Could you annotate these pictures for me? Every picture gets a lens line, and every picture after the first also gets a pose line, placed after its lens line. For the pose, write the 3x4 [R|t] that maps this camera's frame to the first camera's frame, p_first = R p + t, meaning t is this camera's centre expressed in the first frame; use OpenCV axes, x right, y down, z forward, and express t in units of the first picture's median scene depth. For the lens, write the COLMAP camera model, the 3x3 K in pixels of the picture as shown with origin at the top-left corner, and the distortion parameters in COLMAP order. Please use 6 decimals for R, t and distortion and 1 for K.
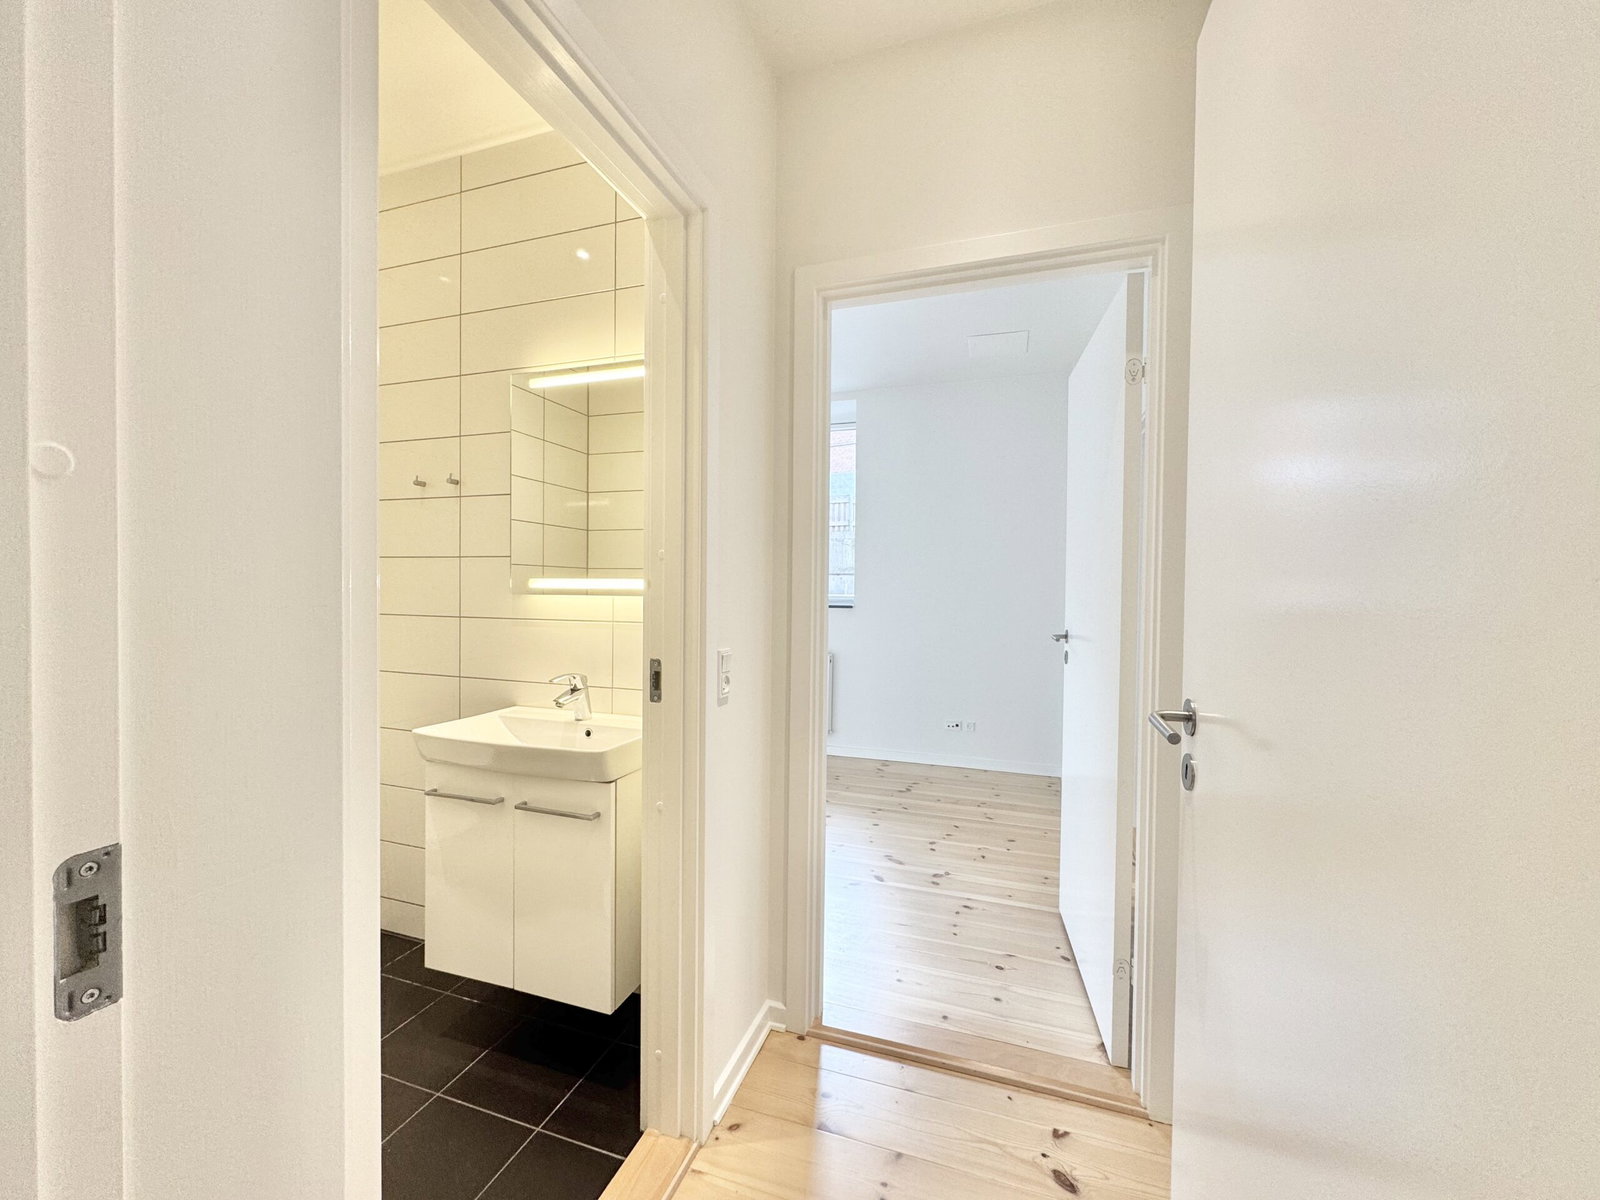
lens RADIAL K [[617.2, 0, 805.8], [0, 617.2, 596.2], [0, 0, 1]] dist [0.000473, 0.000076]
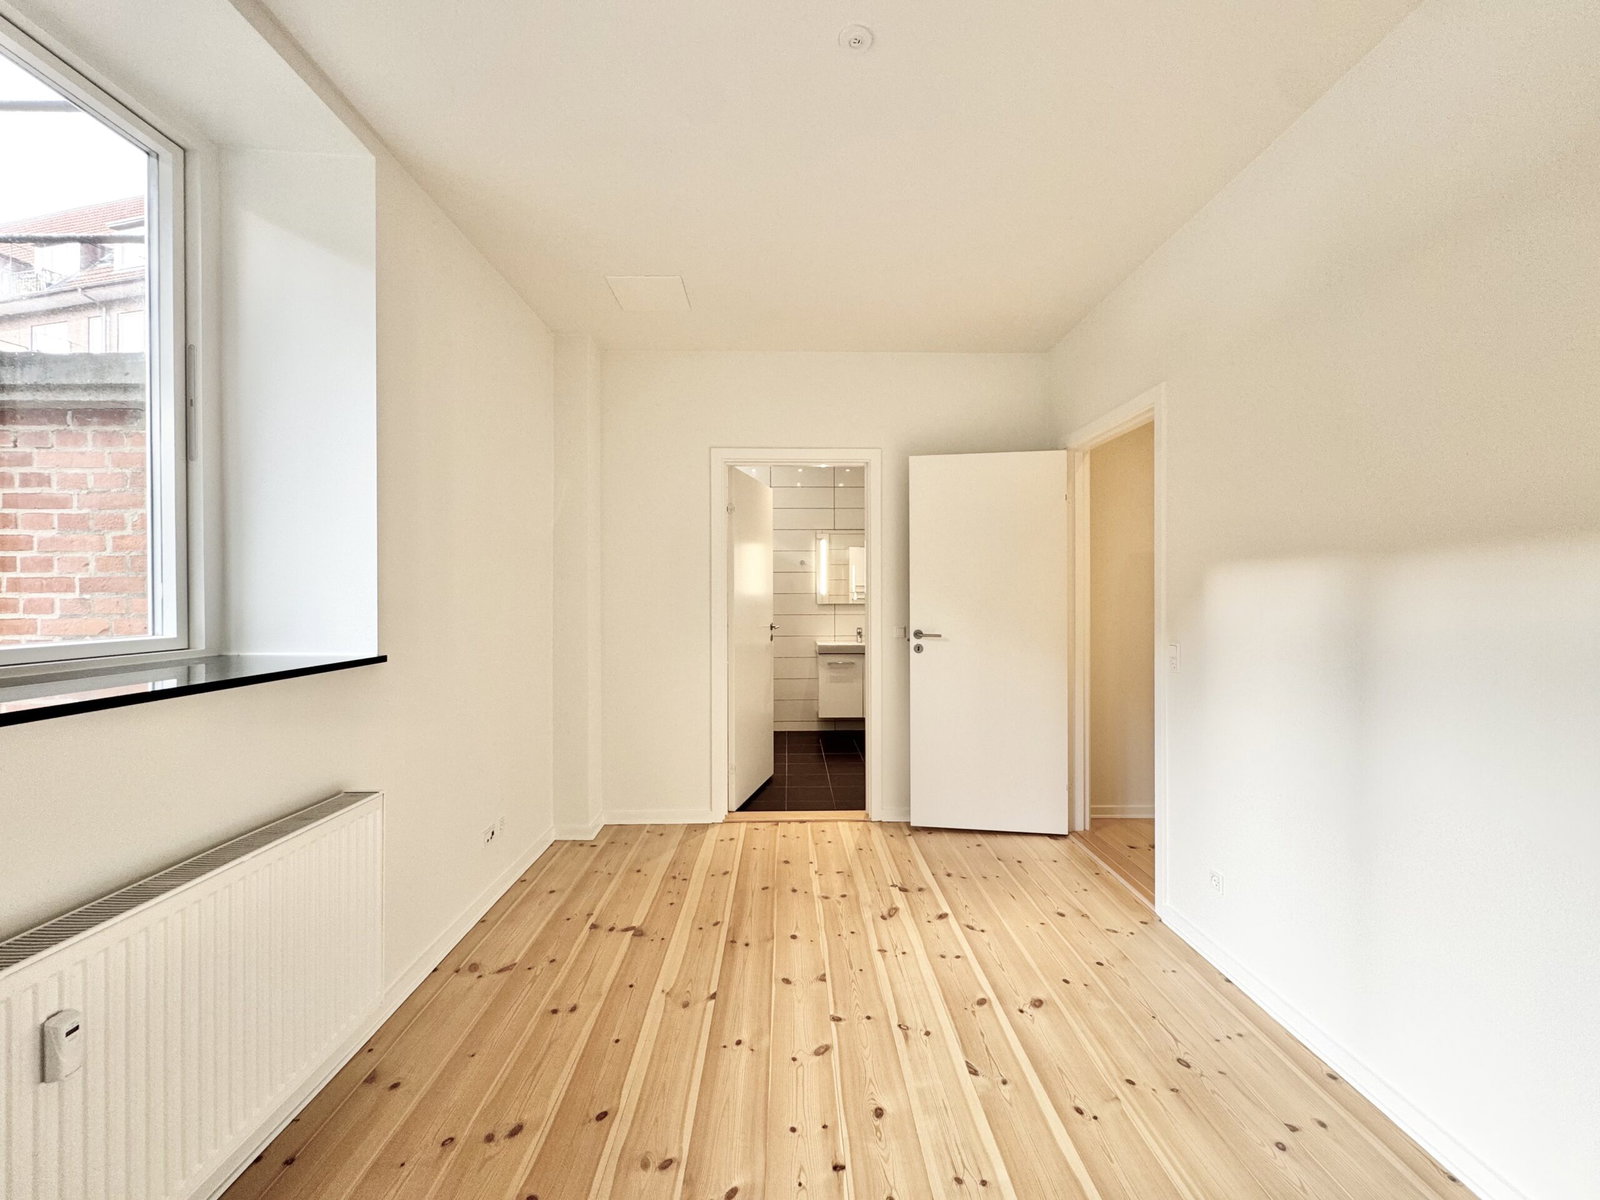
lens RADIAL K [[617.2, 0, 799.9], [0, 617.2, 603.6], [0, 0, 1]] dist [0.000473, 0.000076]
pose [[-0.331224, -0.003117, 0.943547, -0.512082], [0.014121, 0.999866, 0.008260, -0.013976], [-0.943447, 0.016060, -0.331136, 1.134808]]
